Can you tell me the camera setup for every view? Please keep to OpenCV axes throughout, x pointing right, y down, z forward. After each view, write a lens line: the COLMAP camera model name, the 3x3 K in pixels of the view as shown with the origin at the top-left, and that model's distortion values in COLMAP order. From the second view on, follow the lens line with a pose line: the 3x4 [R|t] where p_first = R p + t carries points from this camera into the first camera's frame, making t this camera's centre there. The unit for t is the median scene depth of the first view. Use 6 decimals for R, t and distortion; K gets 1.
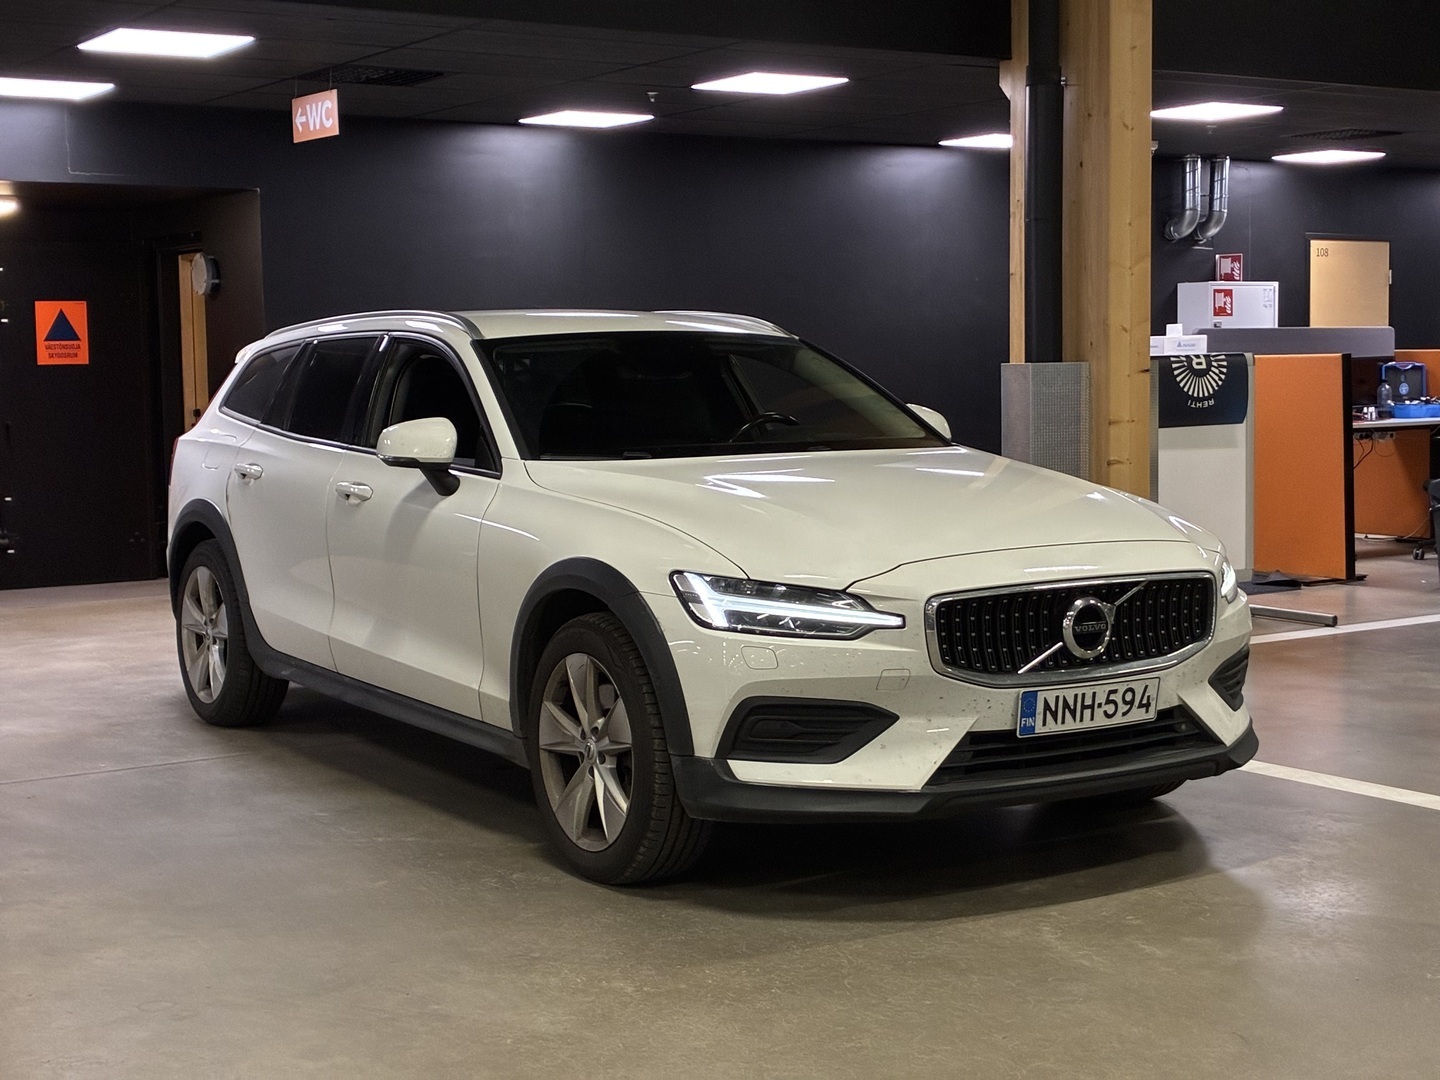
lens RADIAL K [[2198.8, 0, 721.7], [0, 2198.8, 552.8], [0, 0, 1]] dist [0.007175, 0.000000]
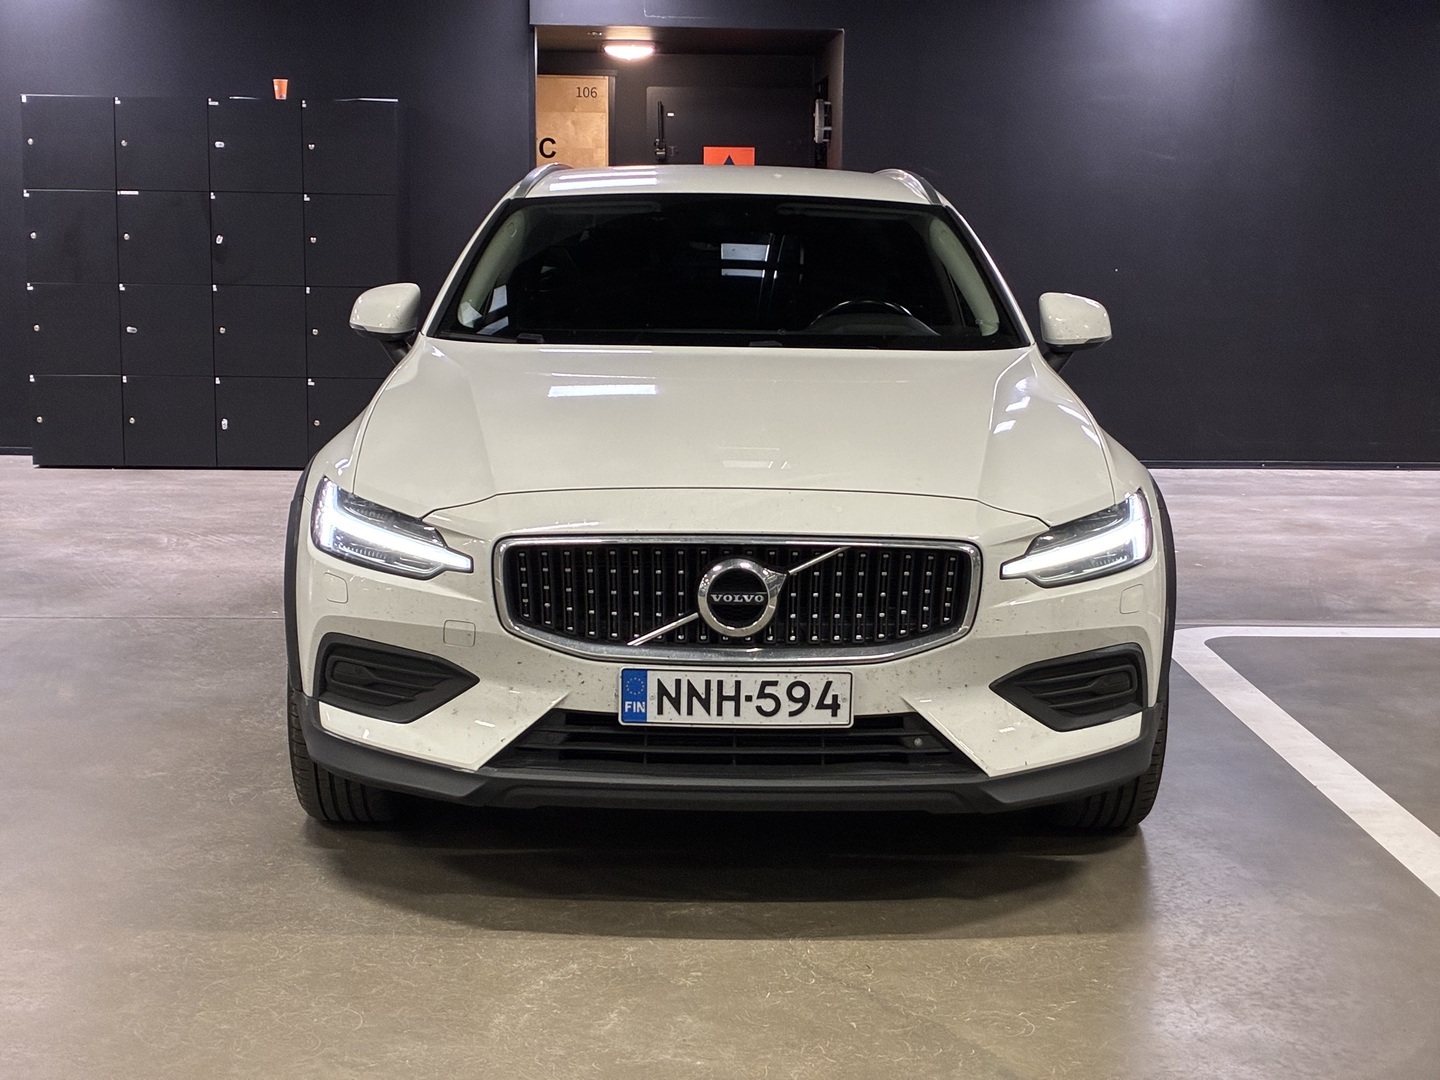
lens RADIAL K [[2198.8, 0, 719.5], [0, 2198.8, 525.2], [0, 0, 1]] dist [0.007175, 0.000000]
pose [[0.858526, 0.101199, -0.502685, 0.553309], [-0.071773, 0.994397, 0.077610, -0.051795], [0.507722, -0.030551, 0.860979, 0.329839]]
